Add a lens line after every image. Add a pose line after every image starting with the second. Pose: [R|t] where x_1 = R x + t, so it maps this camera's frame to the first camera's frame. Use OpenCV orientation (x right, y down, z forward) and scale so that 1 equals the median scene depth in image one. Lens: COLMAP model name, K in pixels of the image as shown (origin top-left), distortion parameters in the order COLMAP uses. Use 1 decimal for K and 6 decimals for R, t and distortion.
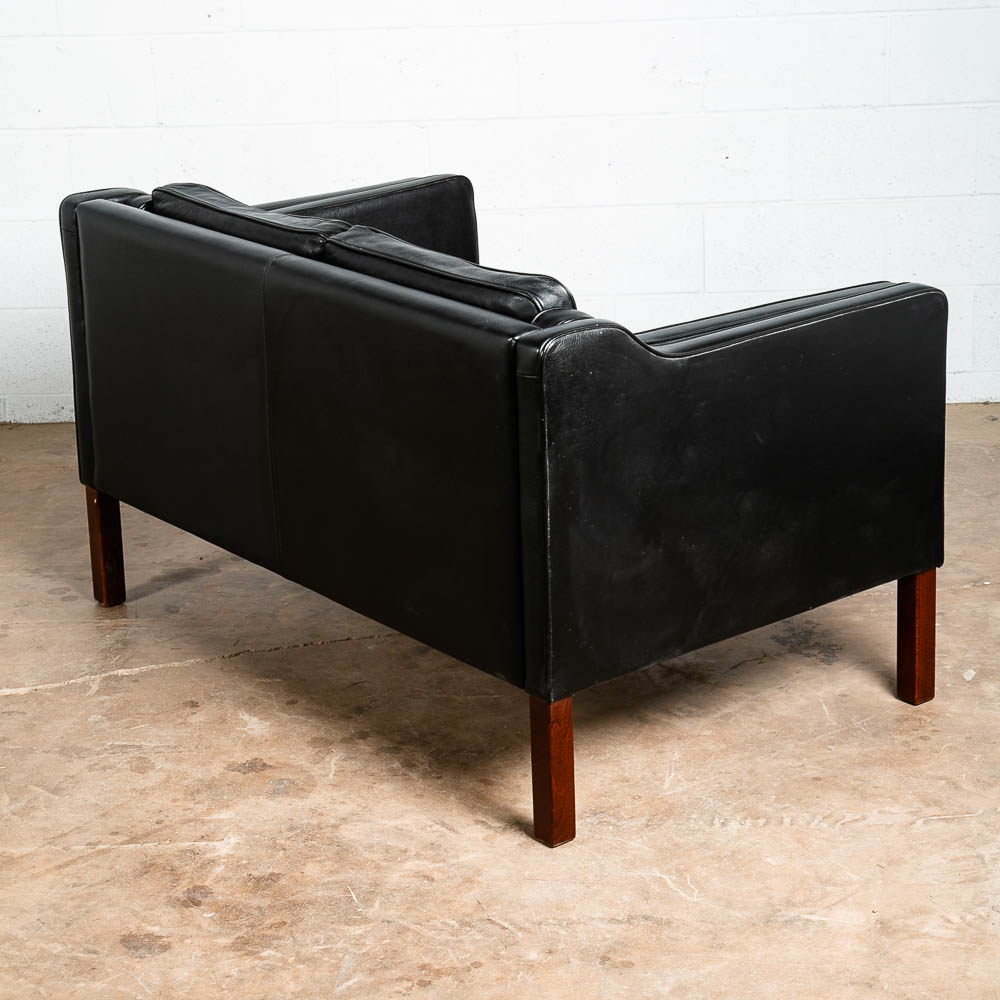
lens RADIAL K [[2467.8, 0, 500.0], [0, 2467.8, 500.0], [0, 0, 1]] dist [0.228334, -0.226518]
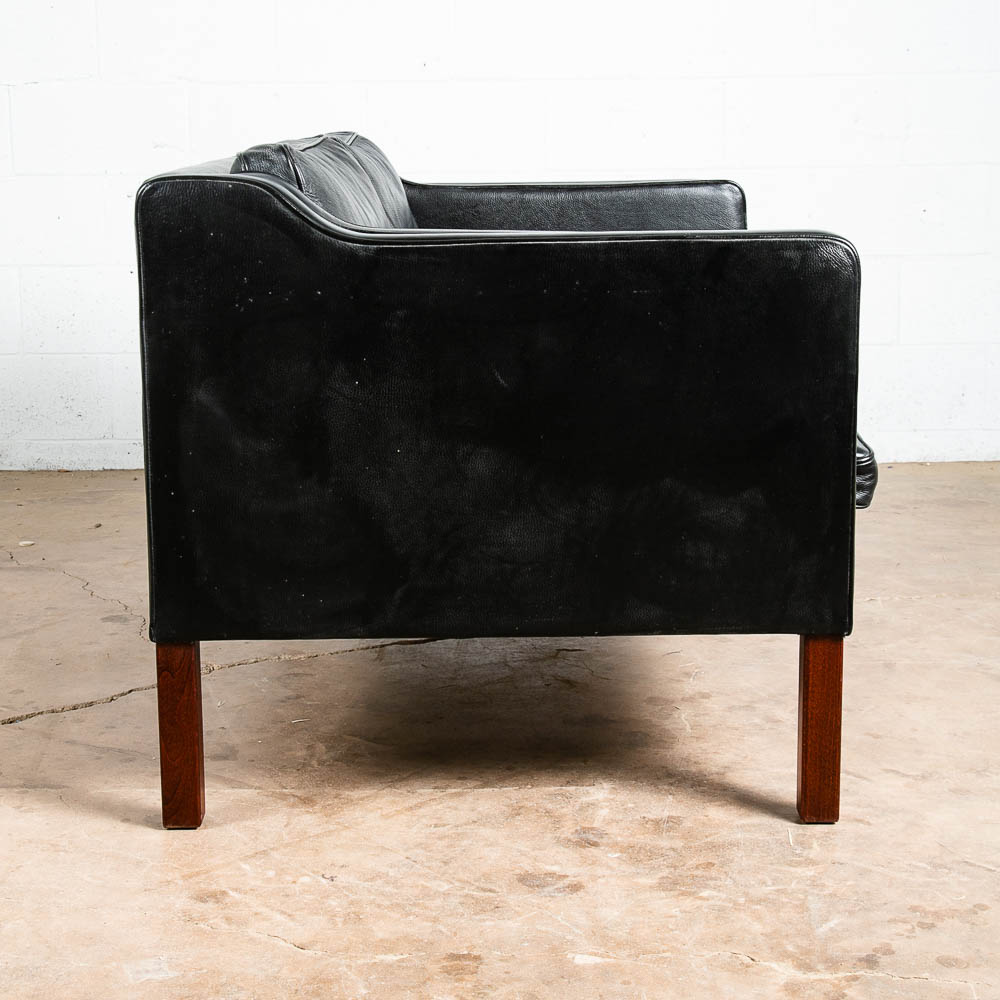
lens RADIAL K [[1963.9, 0, 500.0], [0, 1963.9, 500.0], [0, 0, 1]] dist [0.043411, 0.225905]
pose [[0.999133, 0.015192, 0.038768, -0.175265], [-0.010356, 0.992473, -0.122021, 0.125519], [-0.040330, 0.121514, 0.991770, 0.332328]]
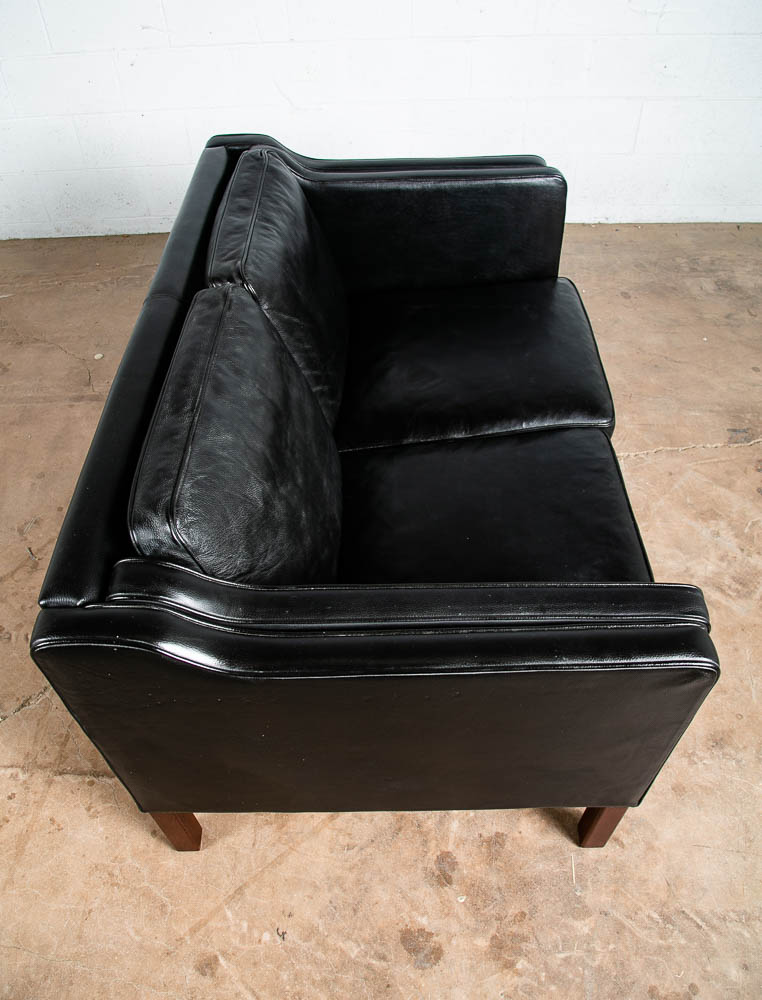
lens RADIAL K [[772.0, 0, 381.0], [0, 772.0, 500.0], [0, 0, 1]] dist [-0.122241, 0.073994]
pose [[0.999283, -0.022483, 0.030448, -0.160336], [0.004735, 0.872381, 0.488804, -0.197017], [-0.037552, -0.488309, 0.871862, 0.738072]]
